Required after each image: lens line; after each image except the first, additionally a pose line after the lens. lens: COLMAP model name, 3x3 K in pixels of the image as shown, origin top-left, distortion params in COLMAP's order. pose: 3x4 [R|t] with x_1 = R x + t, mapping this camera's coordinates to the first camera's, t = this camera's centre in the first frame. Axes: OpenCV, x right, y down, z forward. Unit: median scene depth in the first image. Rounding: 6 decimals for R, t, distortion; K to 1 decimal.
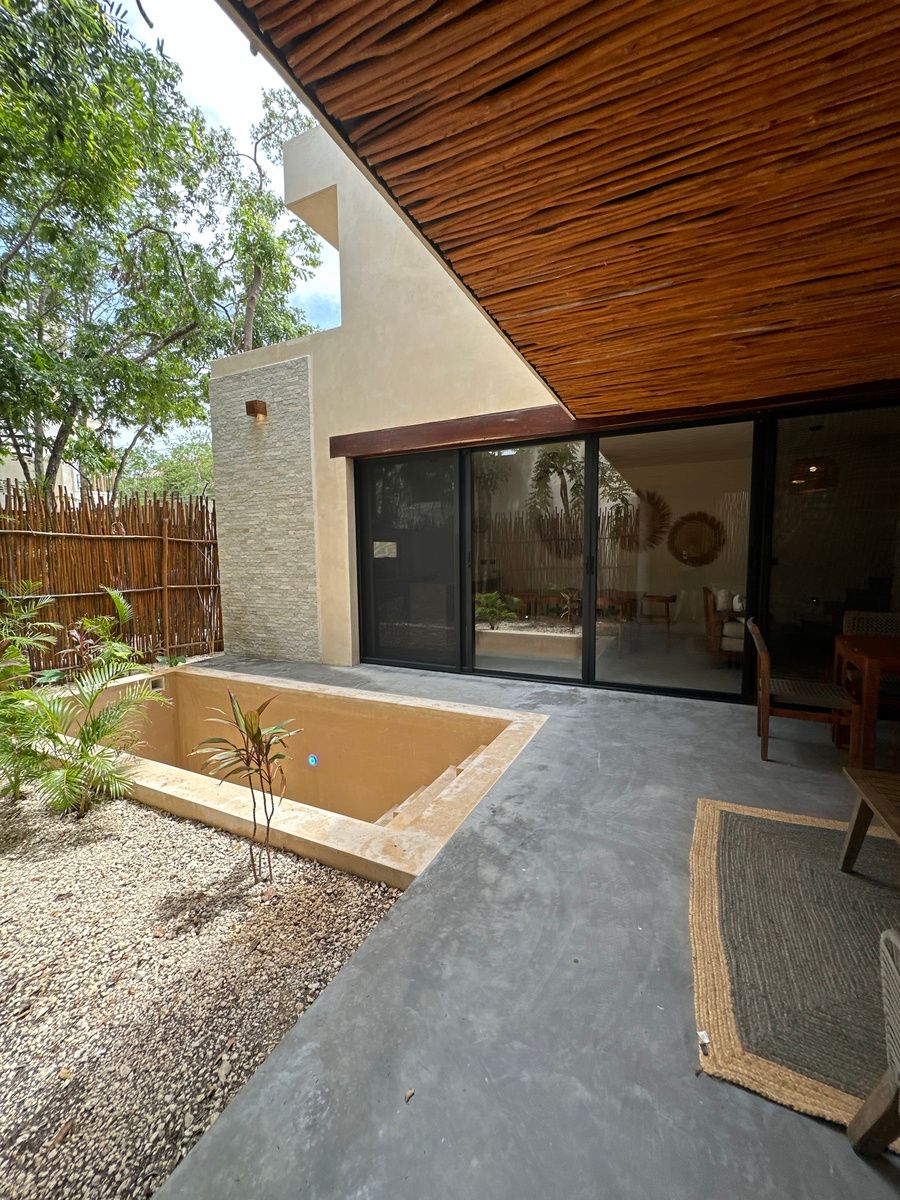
lens RADIAL K [[479.5, 0, 450.8], [0, 479.5, 601.2], [0, 0, 1]] dist [-0.006307, 0.001290]
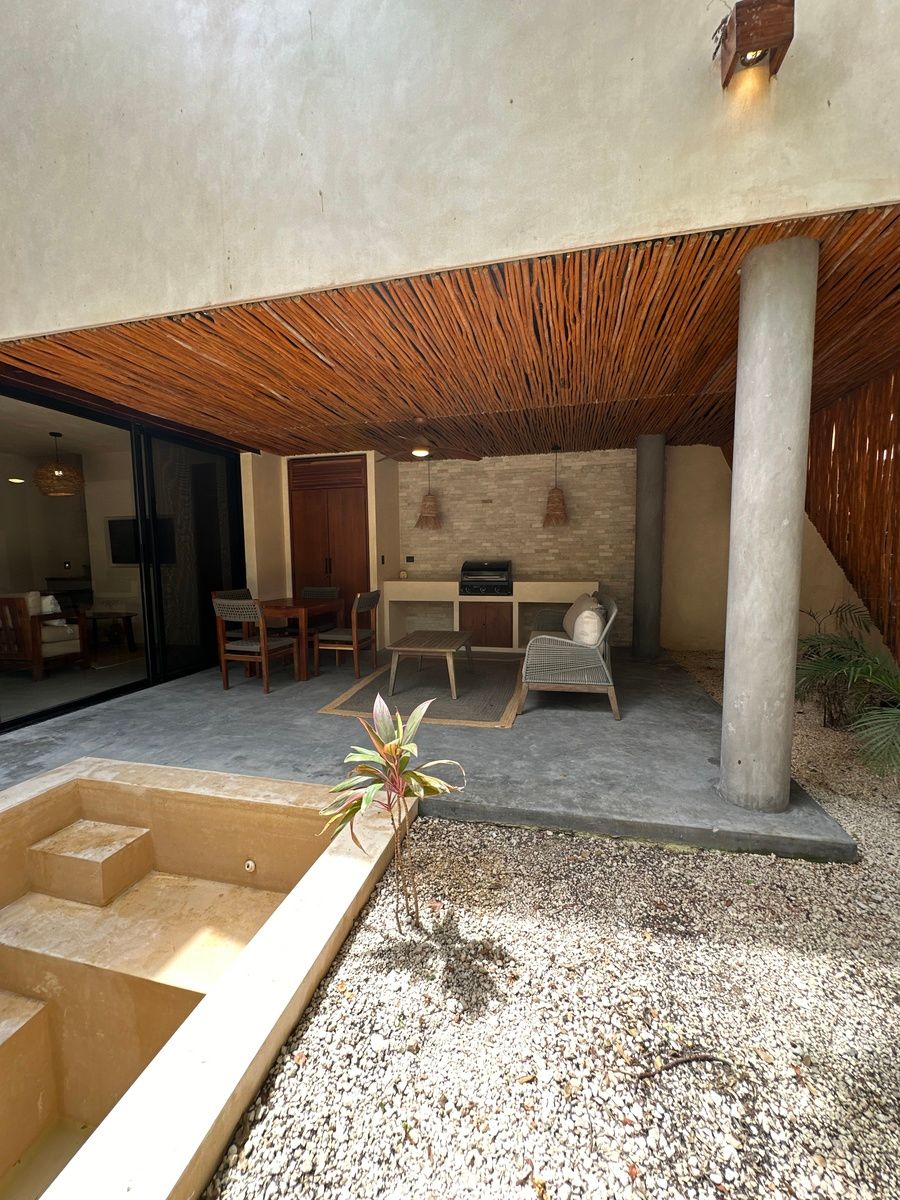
lens RADIAL K [[479.5, 0, 451.0], [0, 479.5, 598.8], [0, 0, 1]] dist [-0.006307, 0.001290]
pose [[-0.214239, -0.073497, 0.974012, -0.632463], [0.108147, 0.989250, 0.098434, -0.019292], [-0.970776, 0.126425, -0.203987, 0.561155]]
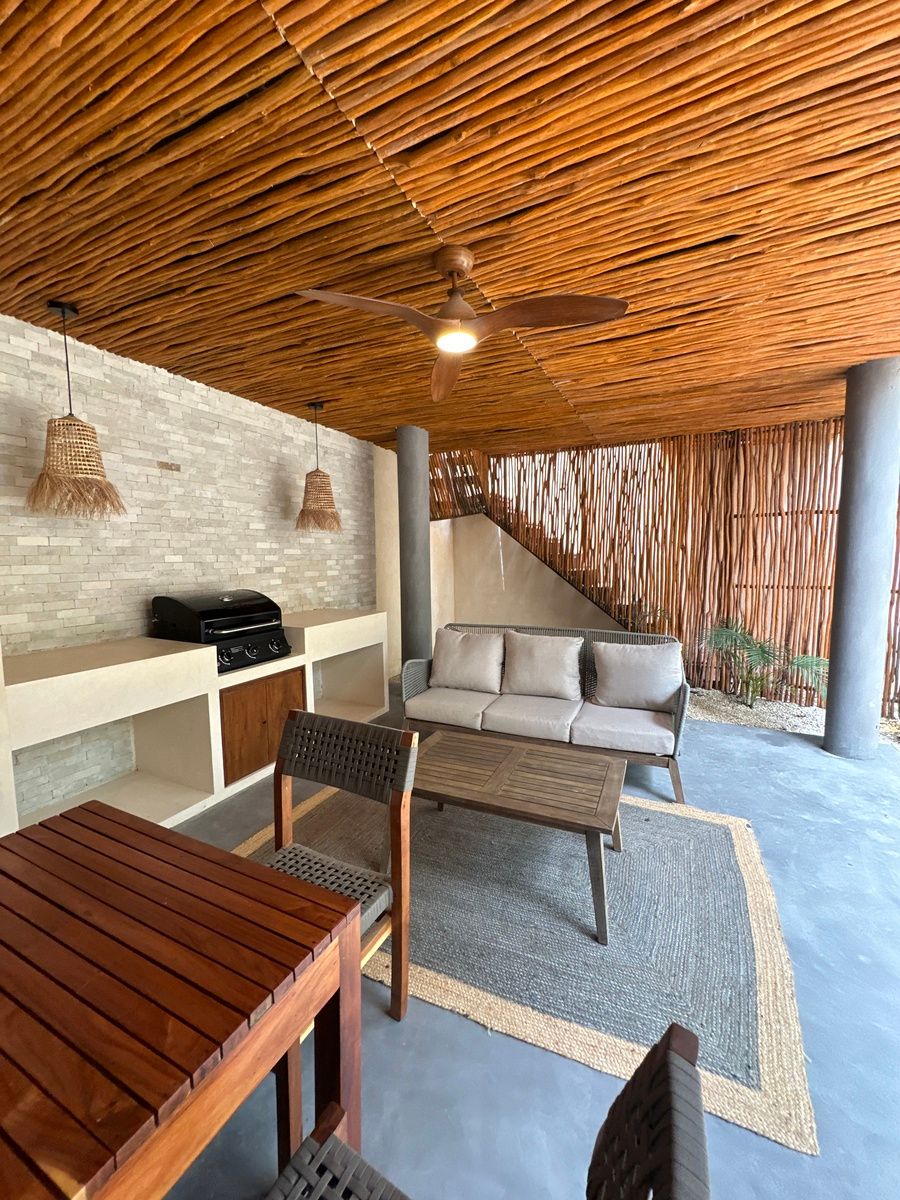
lens RADIAL K [[479.5, 0, 449.3], [0, 479.5, 601.0], [0, 0, 1]] dist [-0.006307, 0.001290]
pose [[-0.999727, 0.023296, 0.001750, 0.543578], [0.023203, 0.981456, 0.190280, -0.100187], [0.002715, 0.190269, -0.981728, 0.862718]]
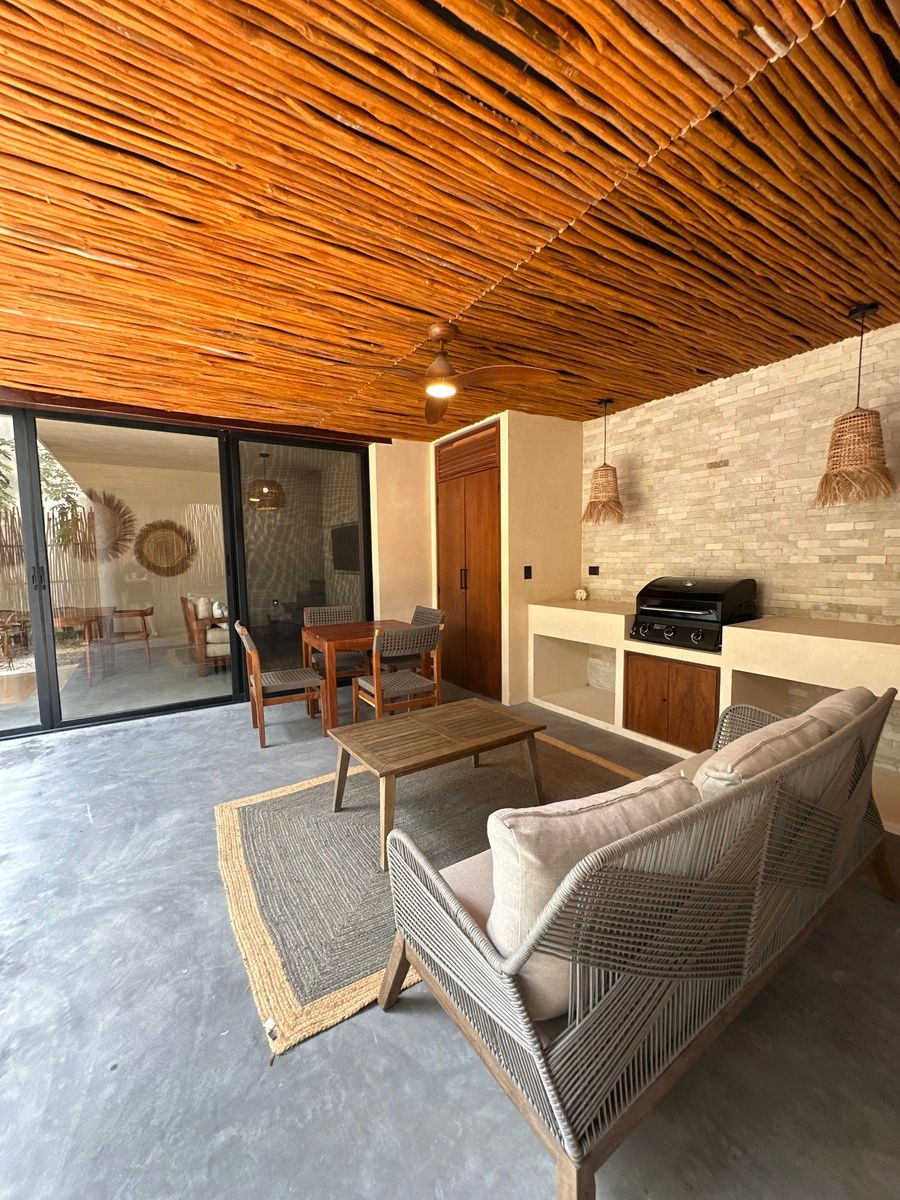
lens RADIAL K [[479.5, 0, 450.5], [0, 479.5, 600.4], [0, 0, 1]] dist [-0.006307, 0.001290]
pose [[0.524408, -0.070387, 0.848553, -0.025038], [0.090842, 0.995514, 0.026437, 0.003025], [-0.846607, 0.063220, 0.528450, 0.021815]]
